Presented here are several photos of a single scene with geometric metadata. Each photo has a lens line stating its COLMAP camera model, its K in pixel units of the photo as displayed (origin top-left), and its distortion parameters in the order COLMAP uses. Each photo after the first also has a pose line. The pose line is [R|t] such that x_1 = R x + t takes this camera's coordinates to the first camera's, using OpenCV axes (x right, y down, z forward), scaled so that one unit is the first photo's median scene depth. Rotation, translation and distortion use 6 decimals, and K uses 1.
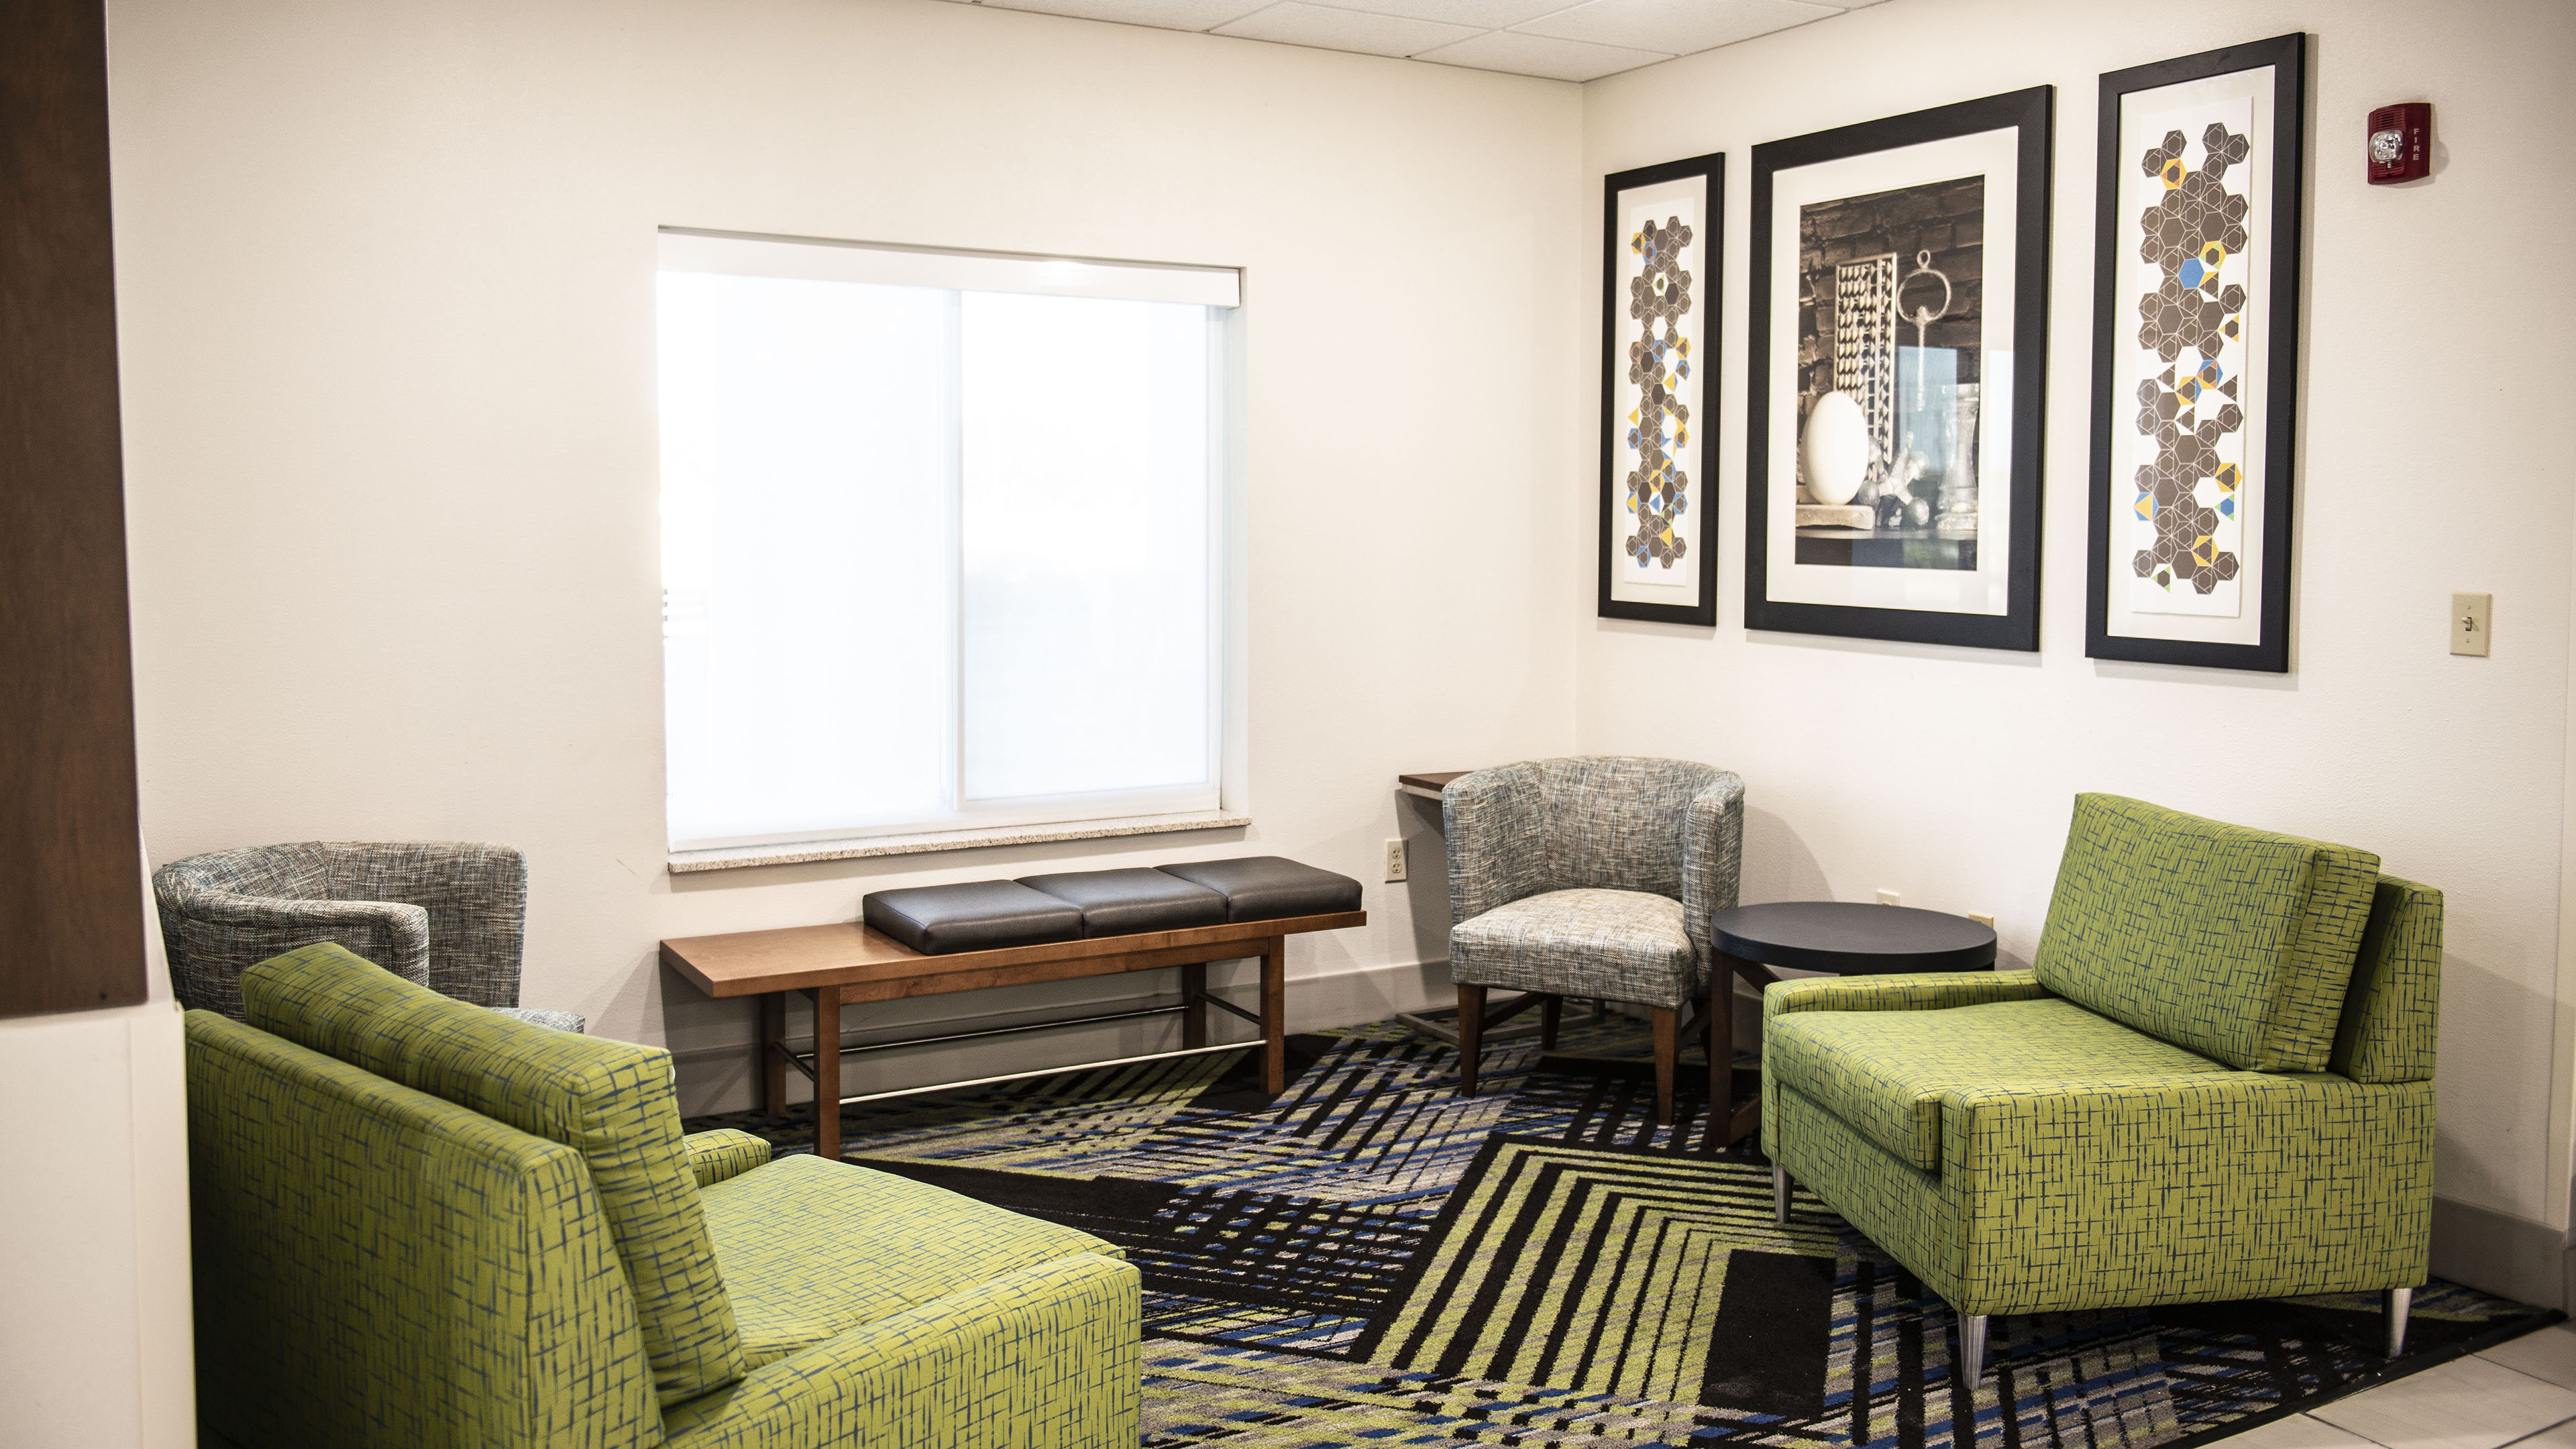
lens RADIAL K [[2160.5, 0, 1288.0], [0, 2160.5, 685.4], [0, 0, 1]] dist [-0.016938, -0.002612]
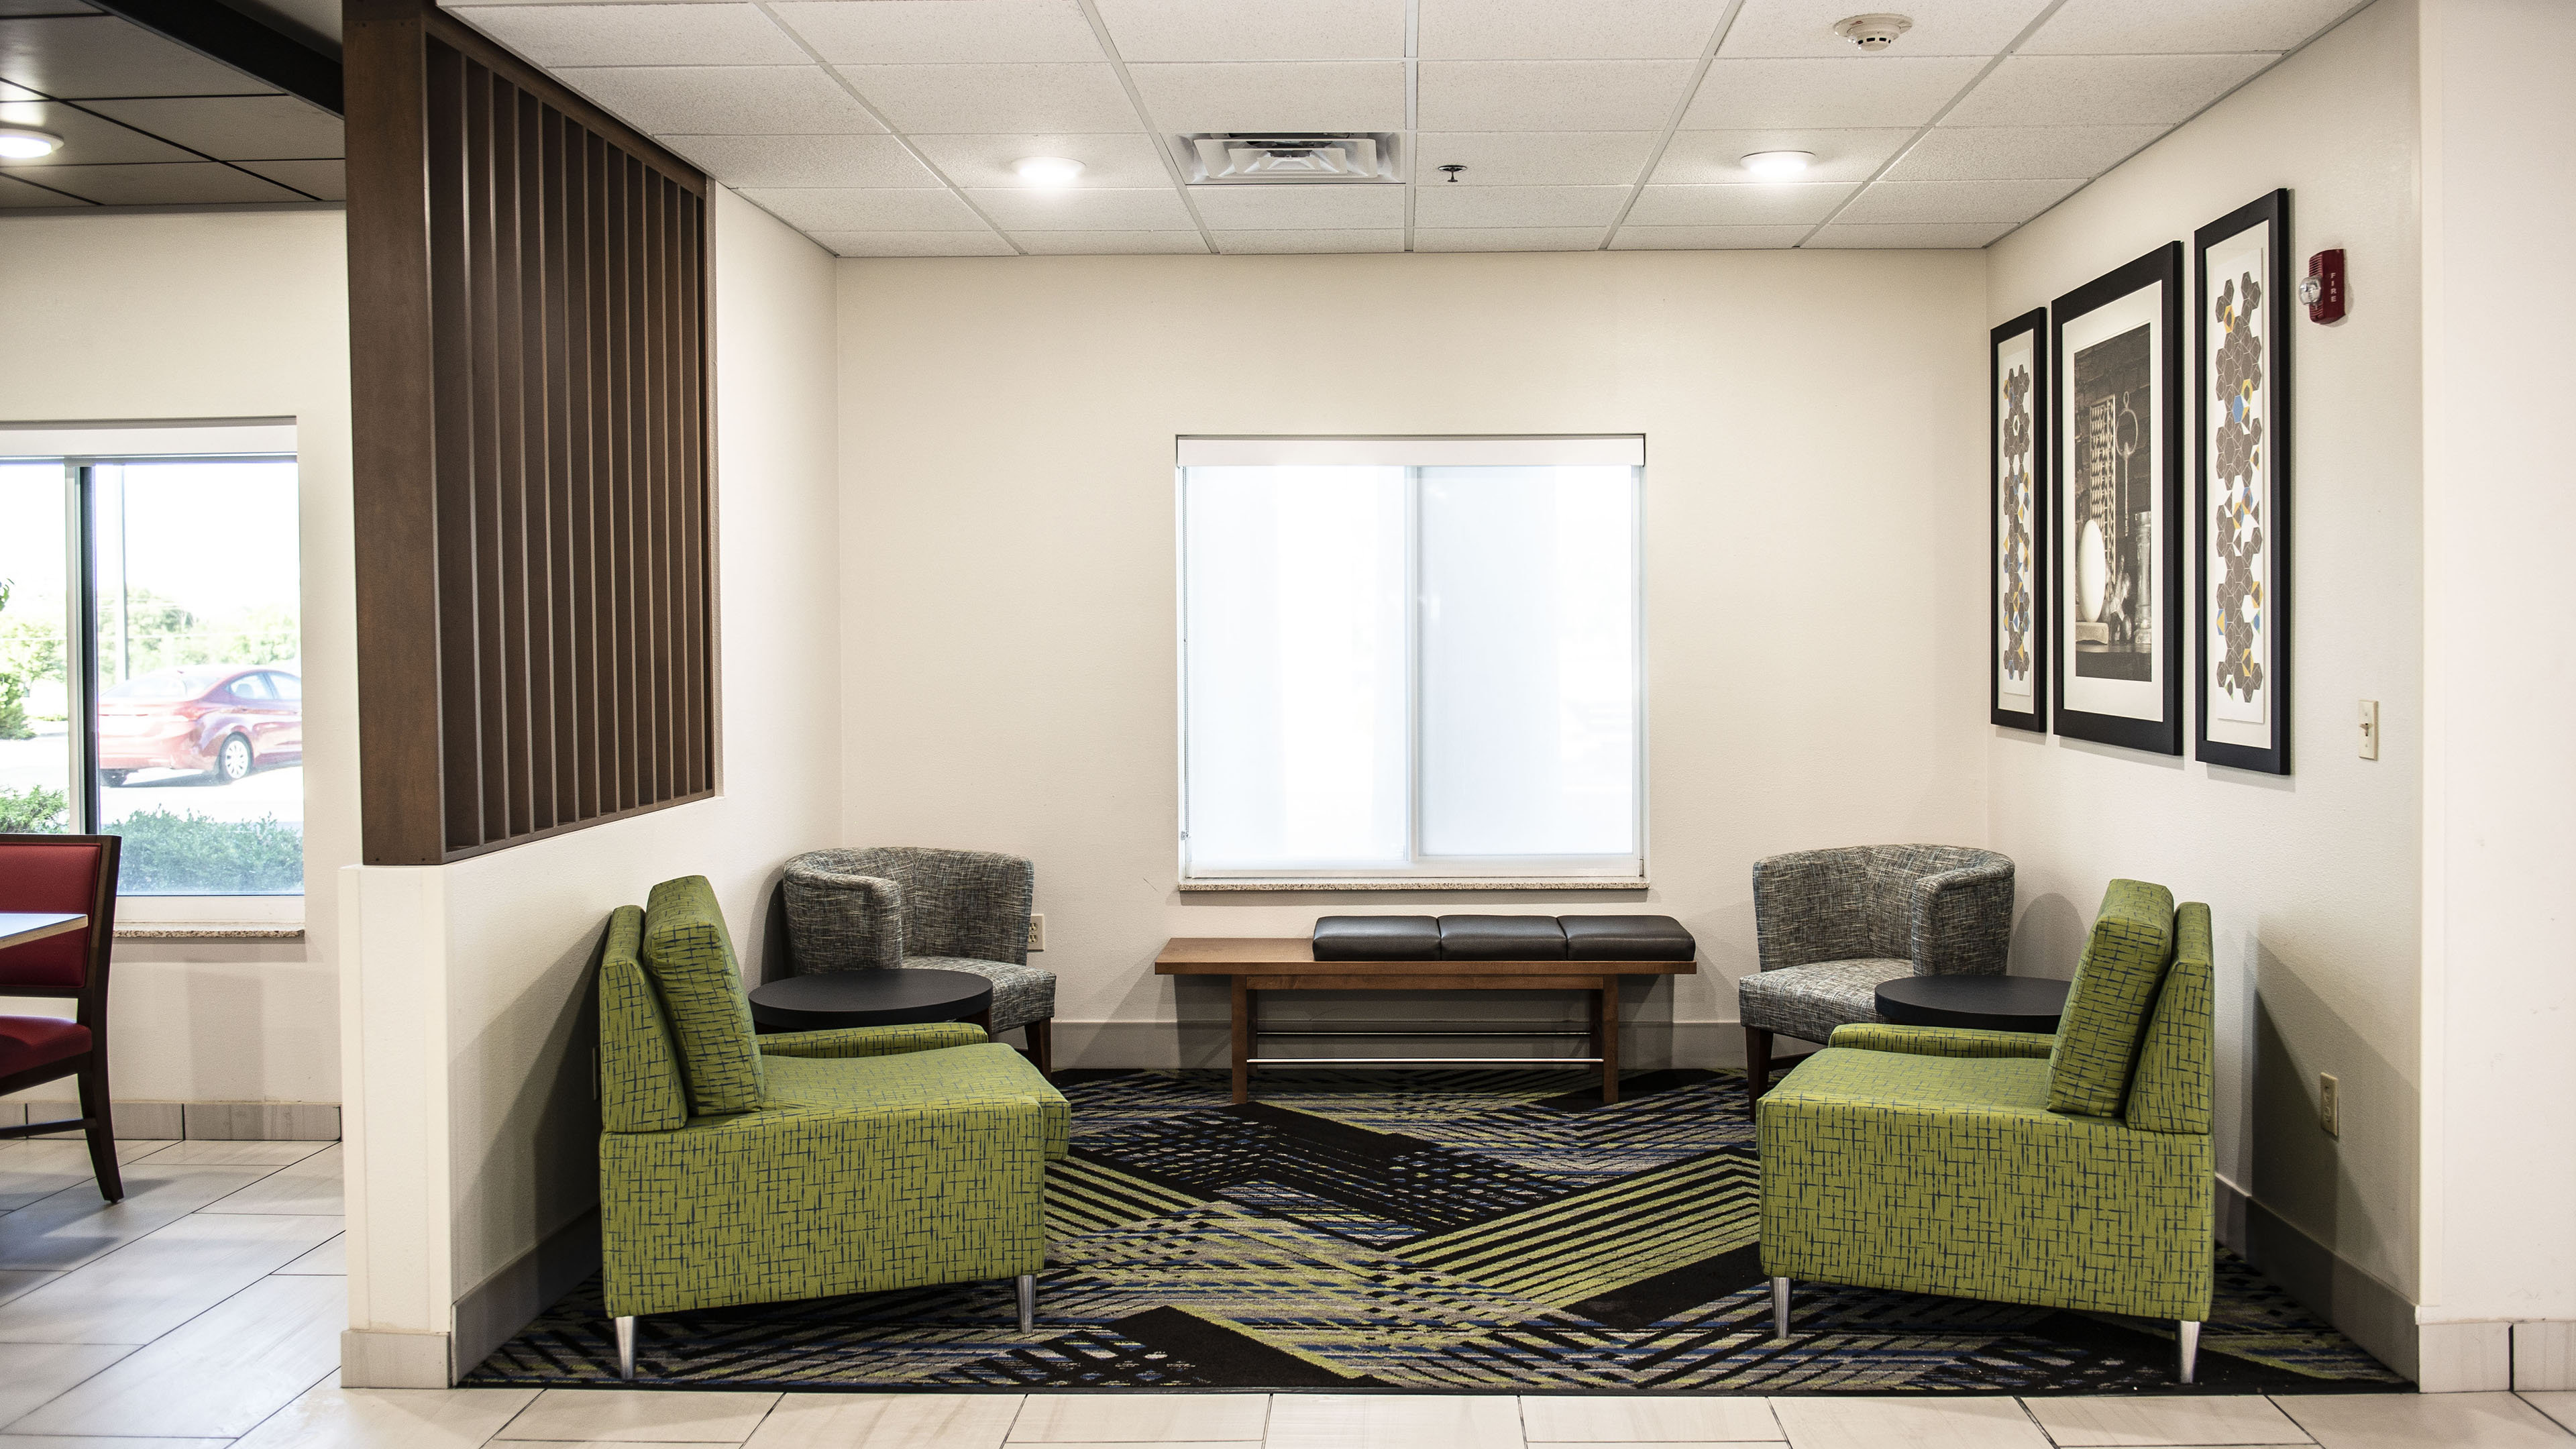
lens RADIAL K [[2115.3, 0, 1288.0], [0, 2115.3, 724.5], [0, 0, 1]] dist [-0.036357, -0.001443]
pose [[0.843286, 0.016264, -0.537219, 0.638712], [-0.035876, 0.999016, -0.026071, 0.014887], [0.536267, 0.041259, 0.843040, -0.162118]]
